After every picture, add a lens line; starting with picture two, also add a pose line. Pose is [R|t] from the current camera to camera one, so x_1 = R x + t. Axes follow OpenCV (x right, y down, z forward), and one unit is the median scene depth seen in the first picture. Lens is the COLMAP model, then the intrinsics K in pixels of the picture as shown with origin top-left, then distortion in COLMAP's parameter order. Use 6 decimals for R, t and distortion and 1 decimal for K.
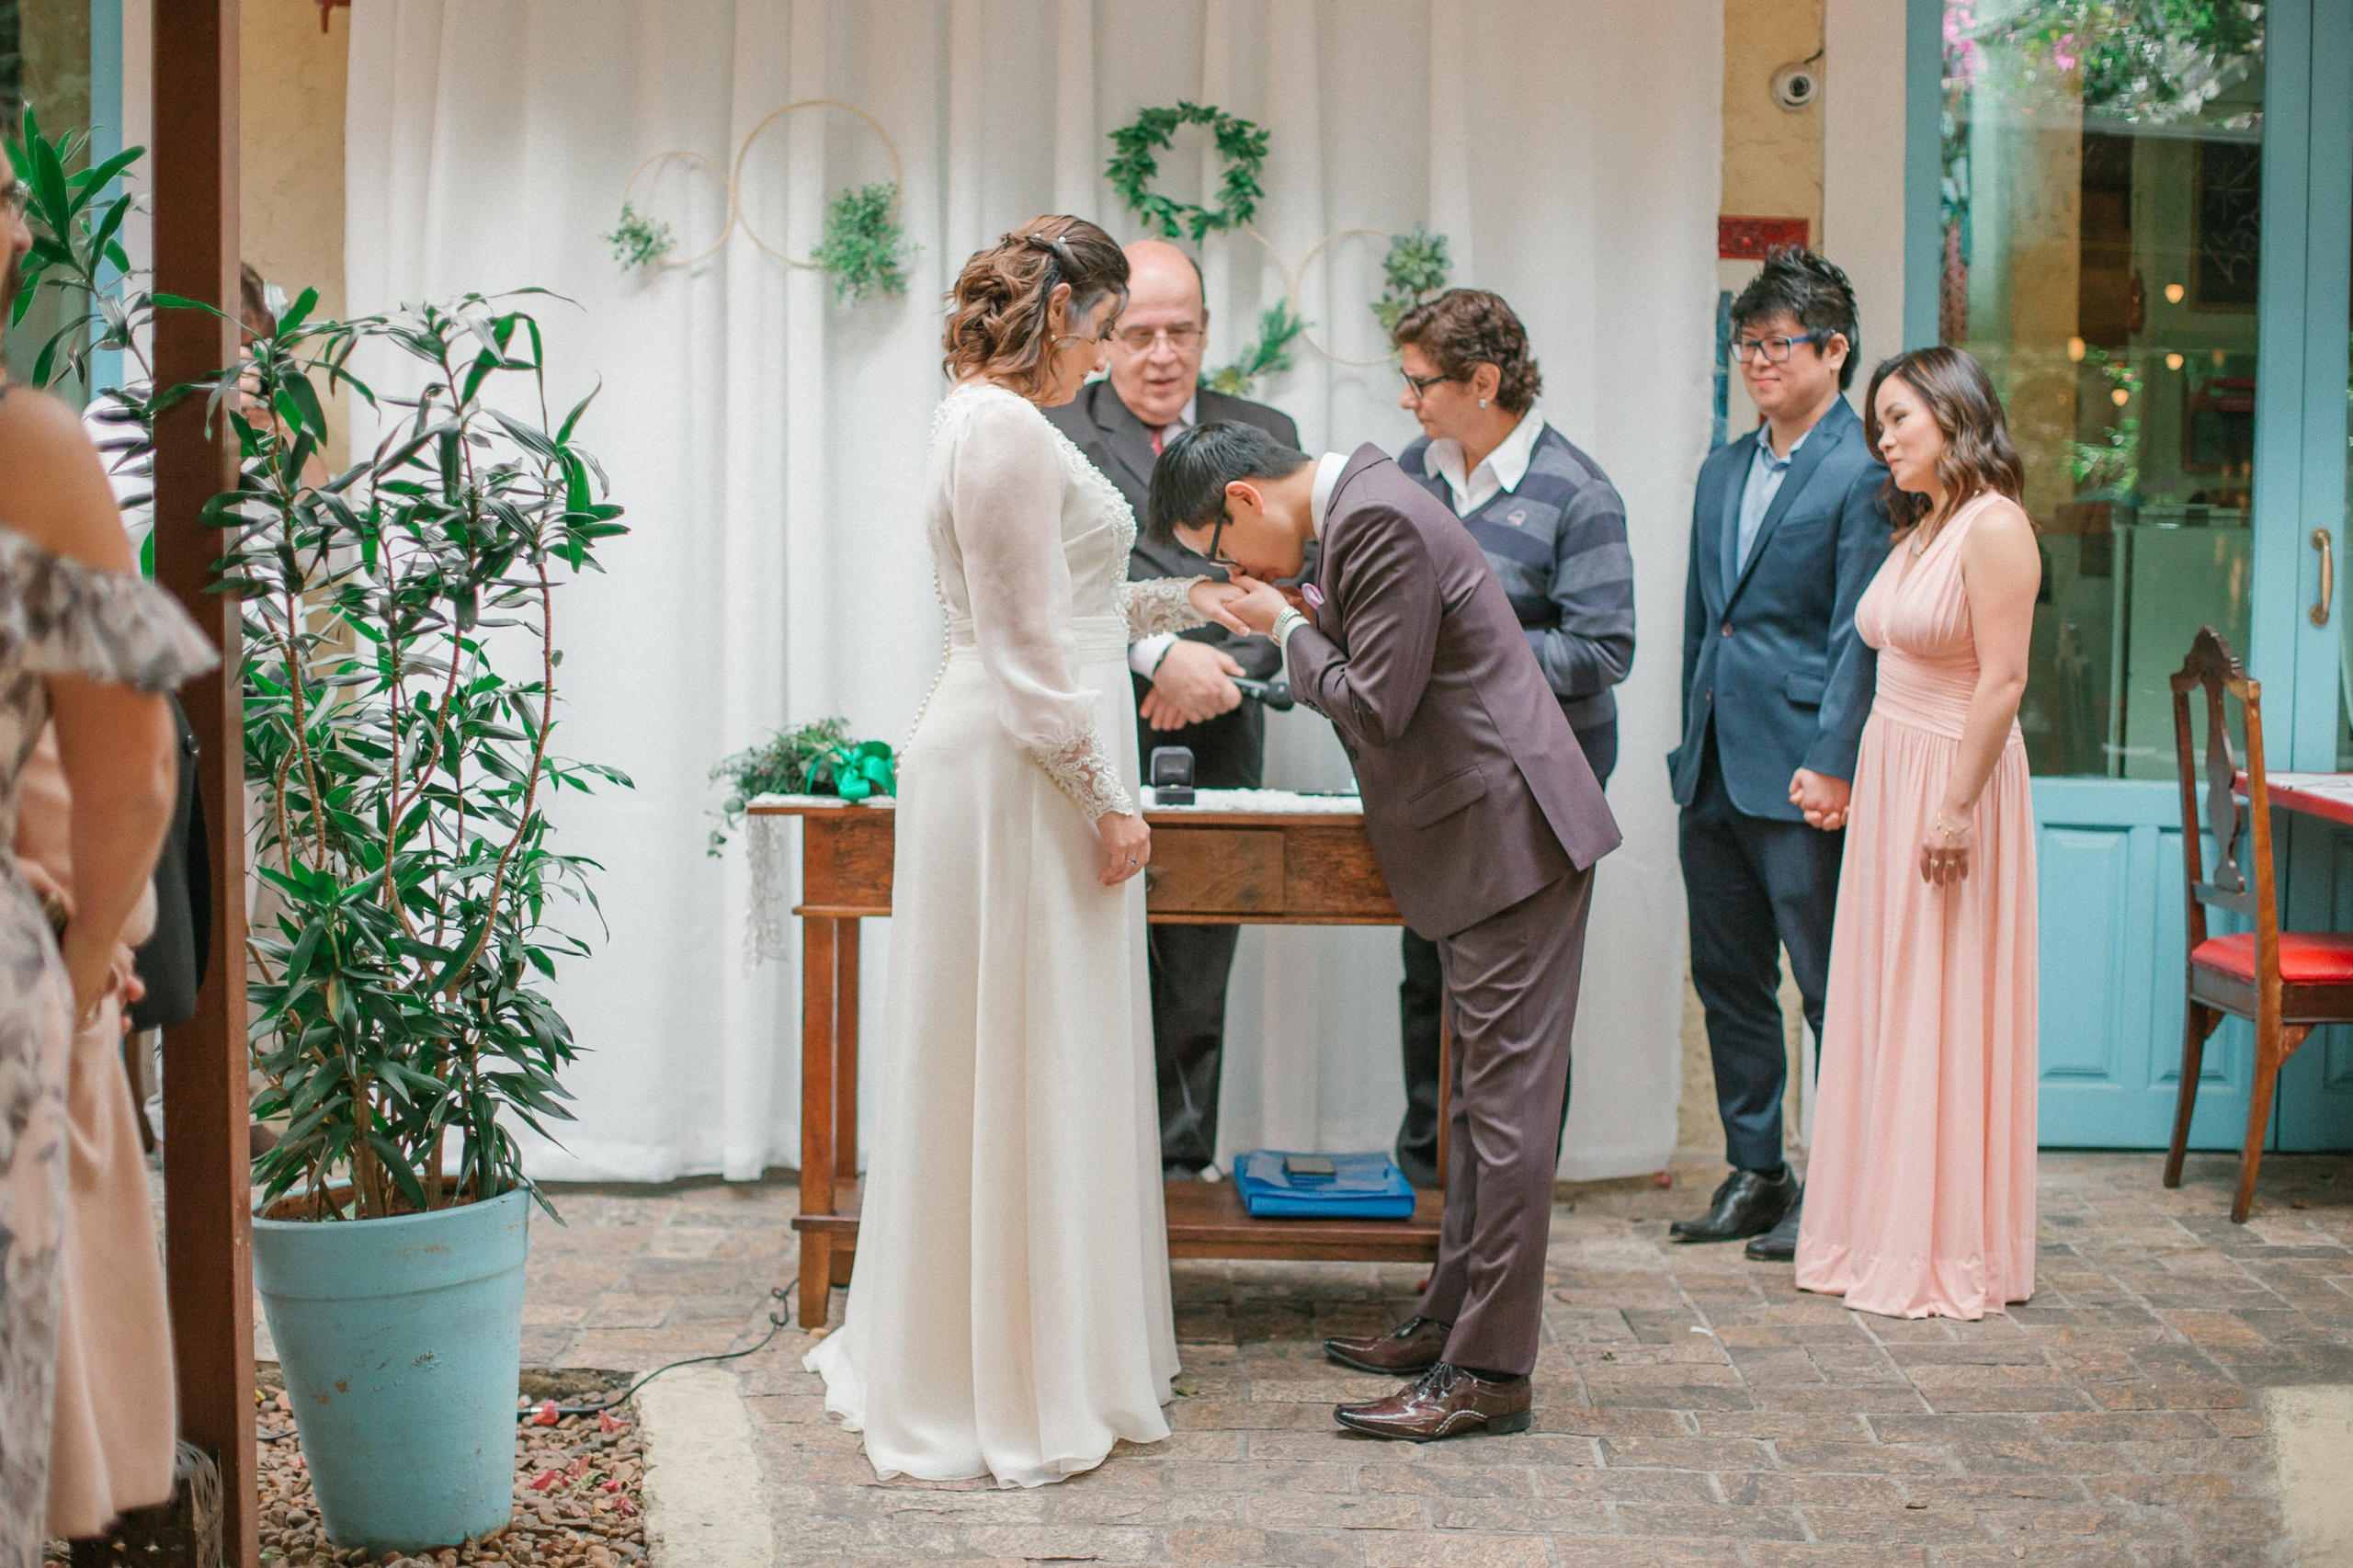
lens RADIAL K [[3597.4, 0, 1223.9], [0, 3597.4, 825.0], [0, 0, 1]] dist [-0.112144, 0.000000]
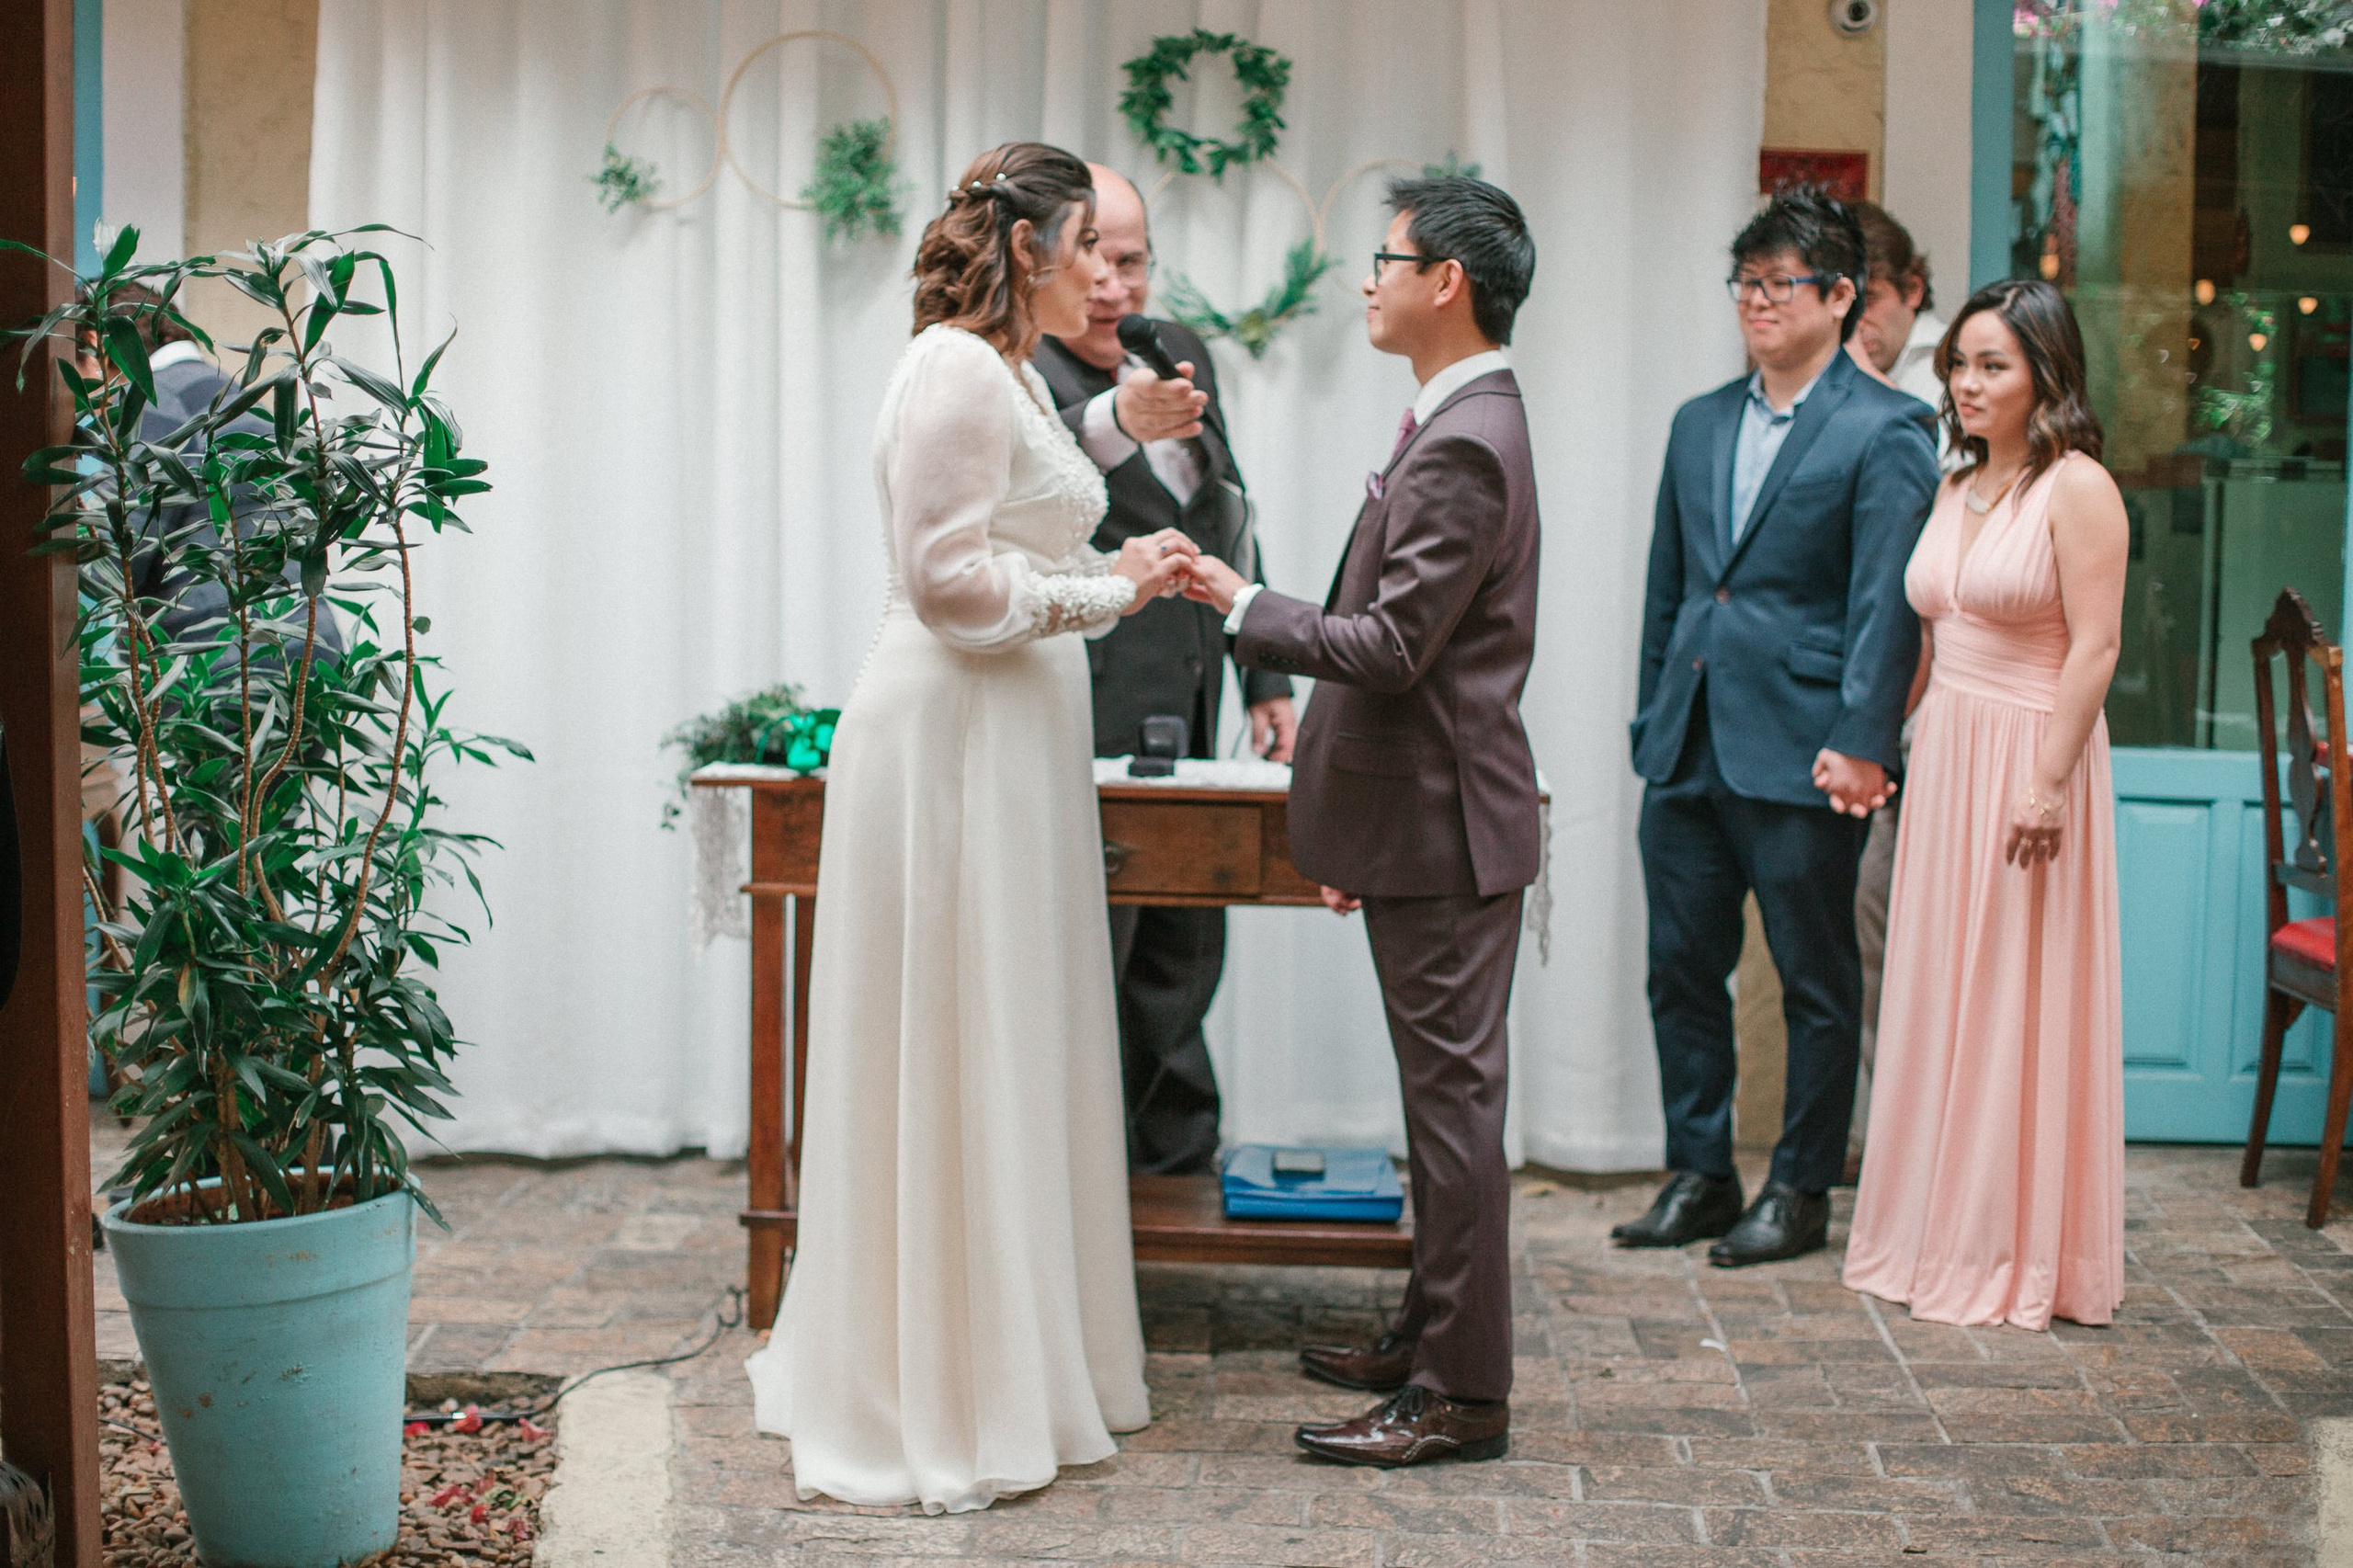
lens RADIAL K [[3597.4, 0, 1168.1], [0, 3597.4, 840.3], [0, 0, 1]] dist [-0.112144, 0.000000]
pose [[0.998204, 0.005723, -0.059630, 0.050056], [-0.004612, 0.999814, 0.018745, -0.007280], [0.059726, -0.018437, 0.998045, 0.068670]]
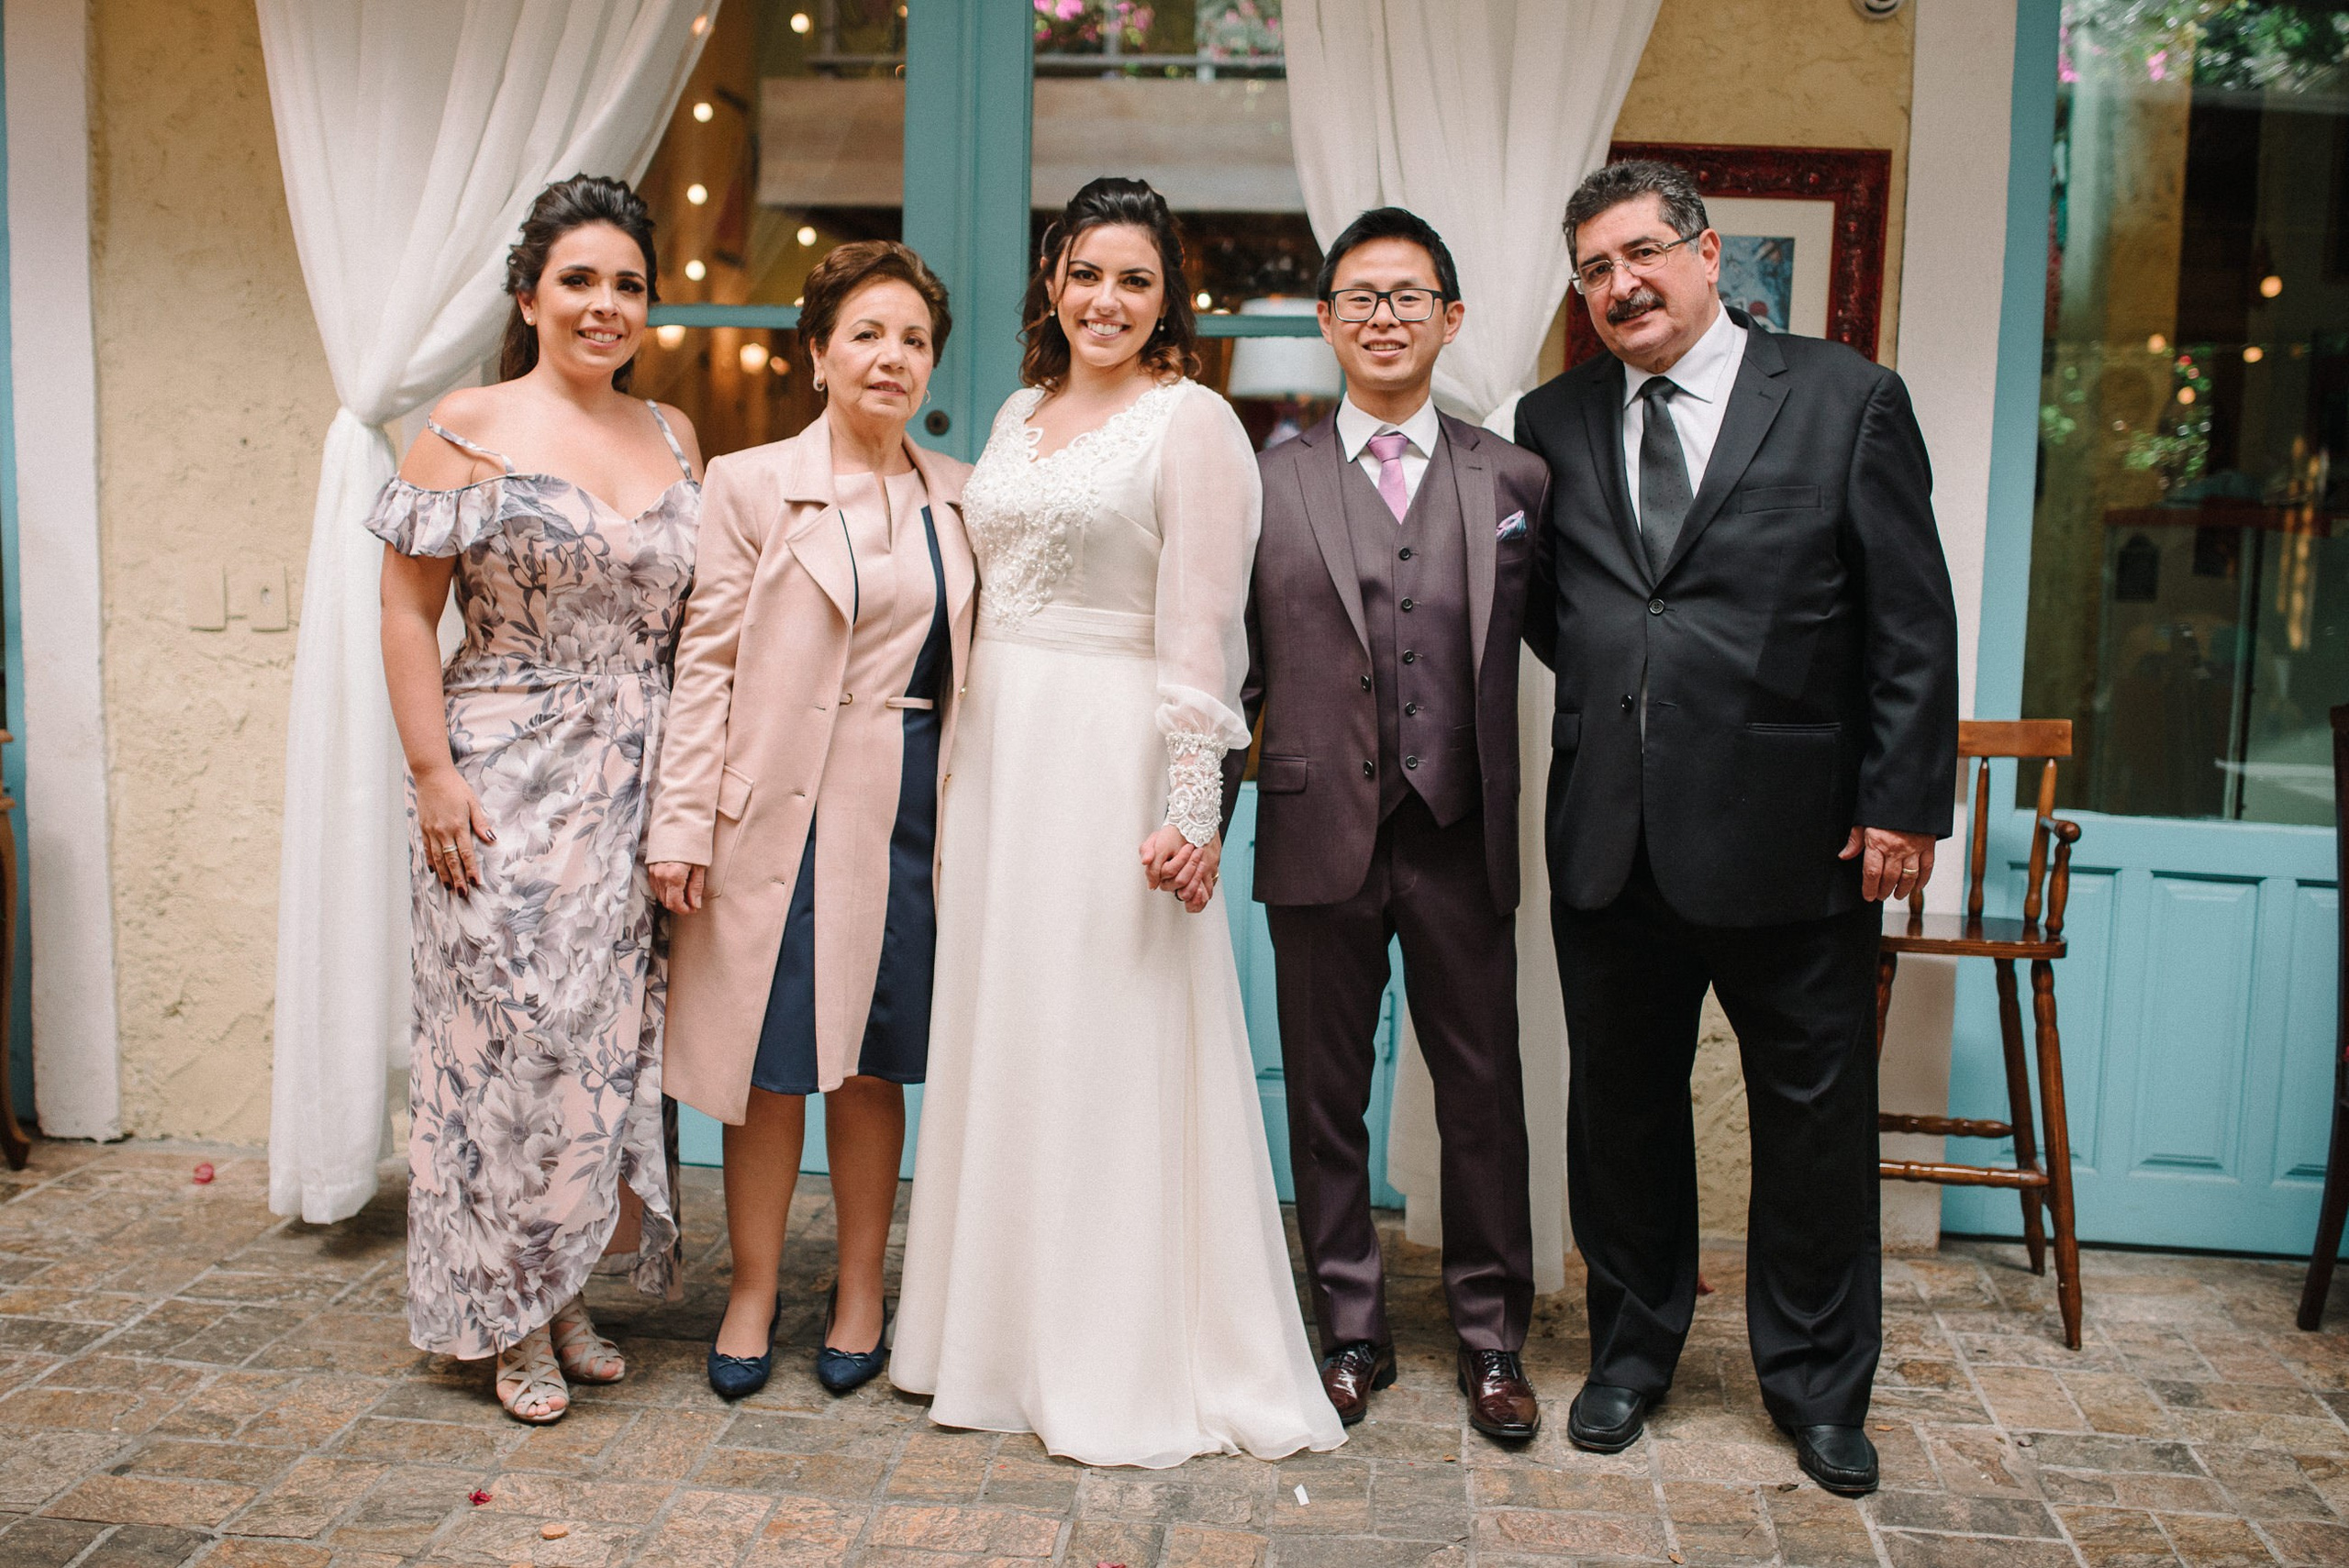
lens RADIAL K [[2325.3, 0, 1174.1], [0, 2325.3, 788.7], [0, 0, 1]] dist [0.010295, 0.000000]
pose [[0.990218, 0.026924, -0.136908, 0.102707], [-0.021016, 0.998792, 0.044416, -0.054069], [0.137939, -0.041104, 0.989587, 0.581433]]
